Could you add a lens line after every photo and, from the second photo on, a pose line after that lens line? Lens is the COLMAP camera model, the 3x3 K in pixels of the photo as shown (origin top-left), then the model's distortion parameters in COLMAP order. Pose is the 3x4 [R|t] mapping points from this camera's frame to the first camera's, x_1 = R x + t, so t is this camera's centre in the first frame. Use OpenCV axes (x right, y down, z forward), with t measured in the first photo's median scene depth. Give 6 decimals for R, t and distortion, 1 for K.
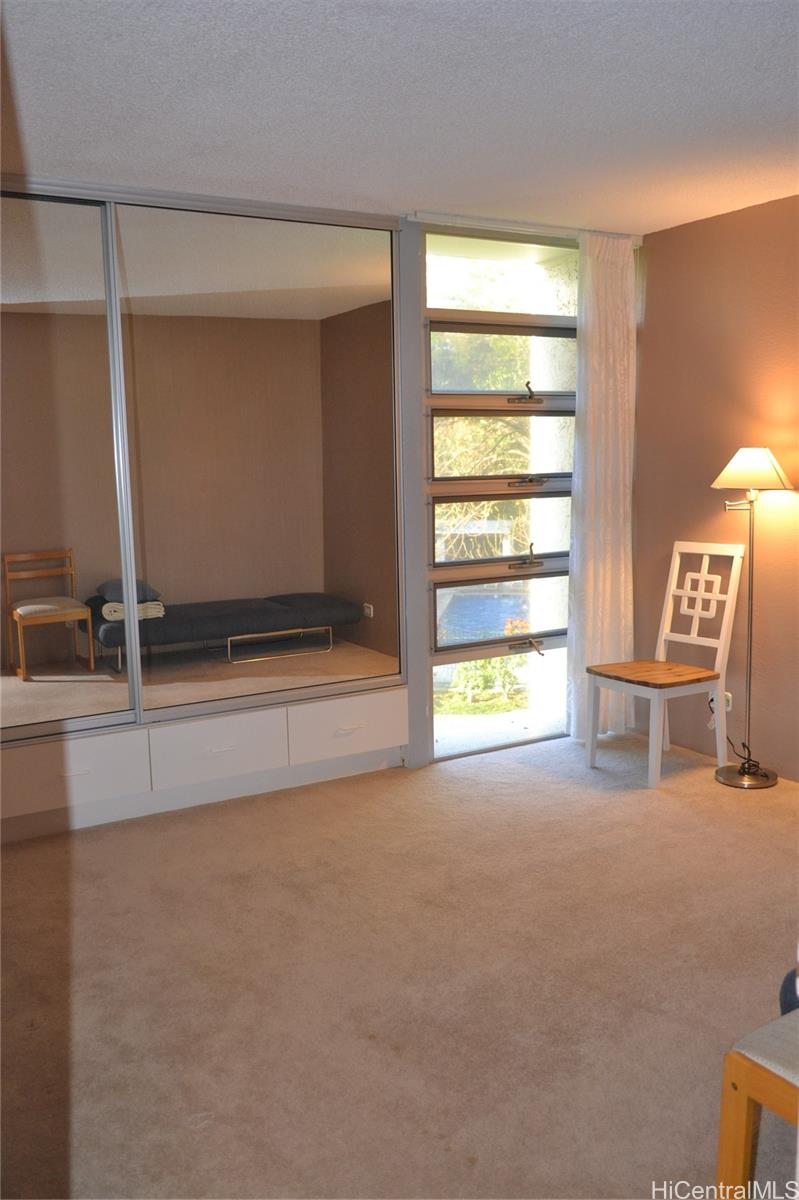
lens RADIAL K [[1013.0, 0, 399.5], [0, 1013.0, 600.0], [0, 0, 1]] dist [-0.014620, 0.001509]
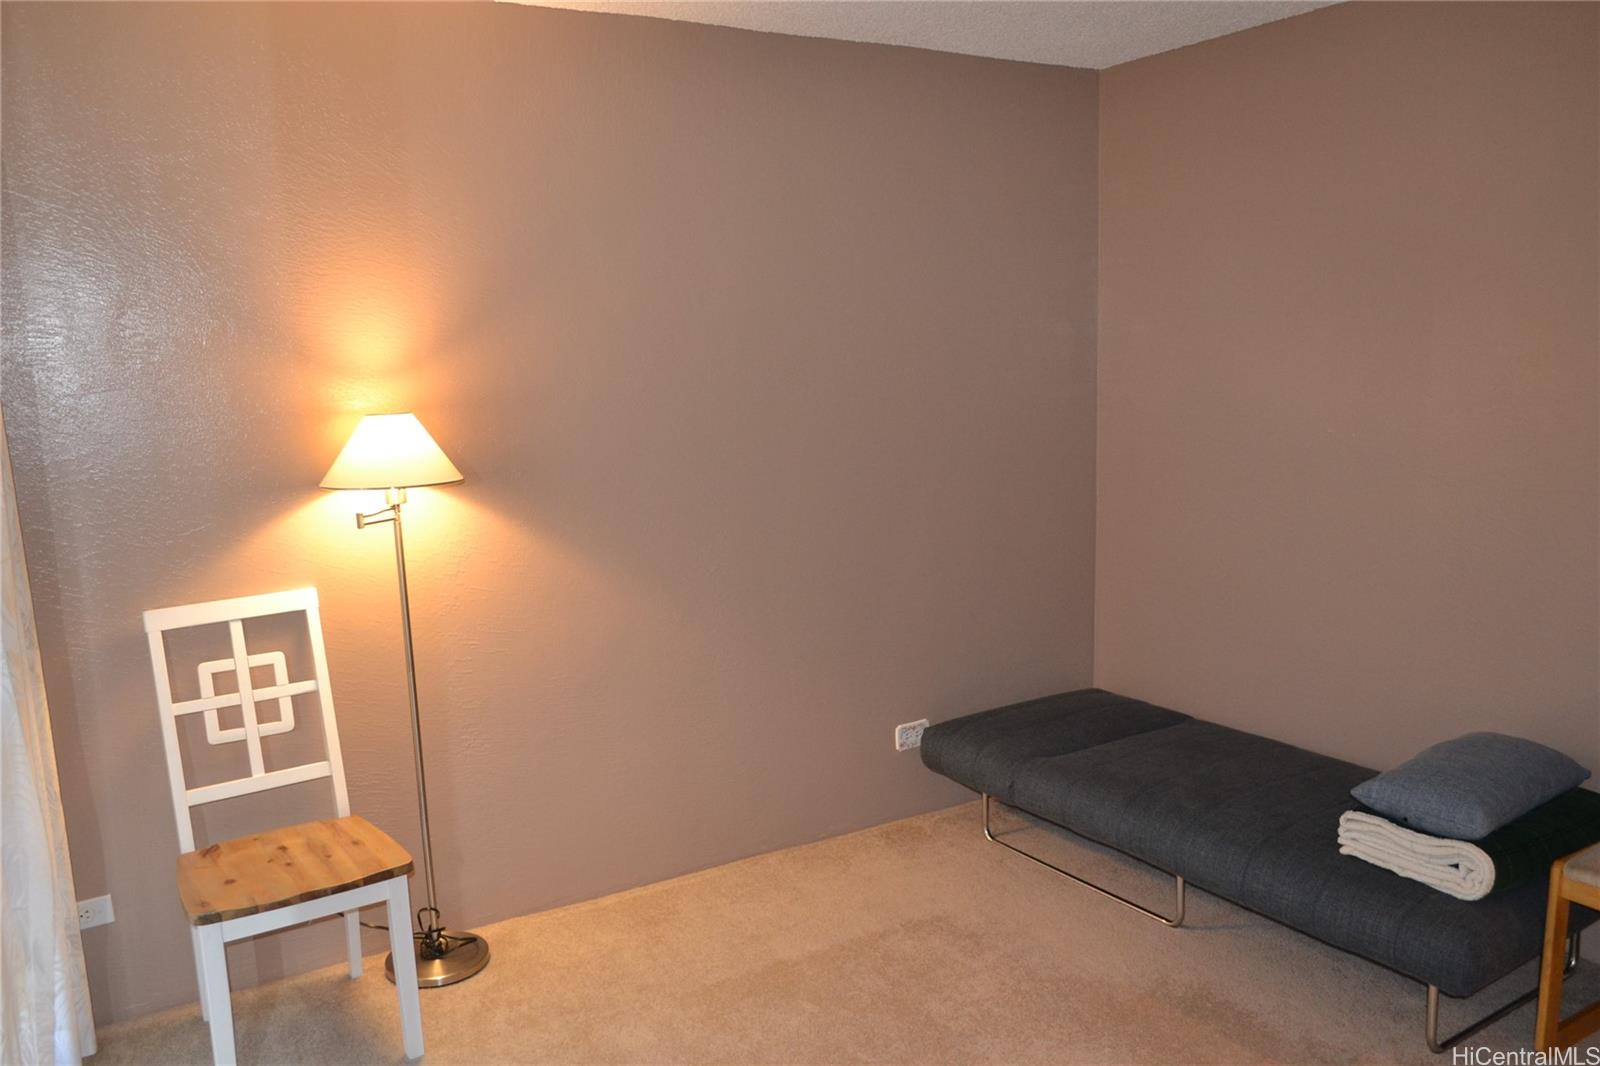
lens RADIAL K [[1267.5, 0, 800.0], [0, 1267.5, 533.0], [0, 0, 1]] dist [-0.006704, 0.000424]
pose [[-0.042666, -0.120753, 0.991765, -0.362817], [0.172014, 0.976958, 0.126350, -0.123088], [-0.984170, 0.175989, -0.020912, 0.713730]]
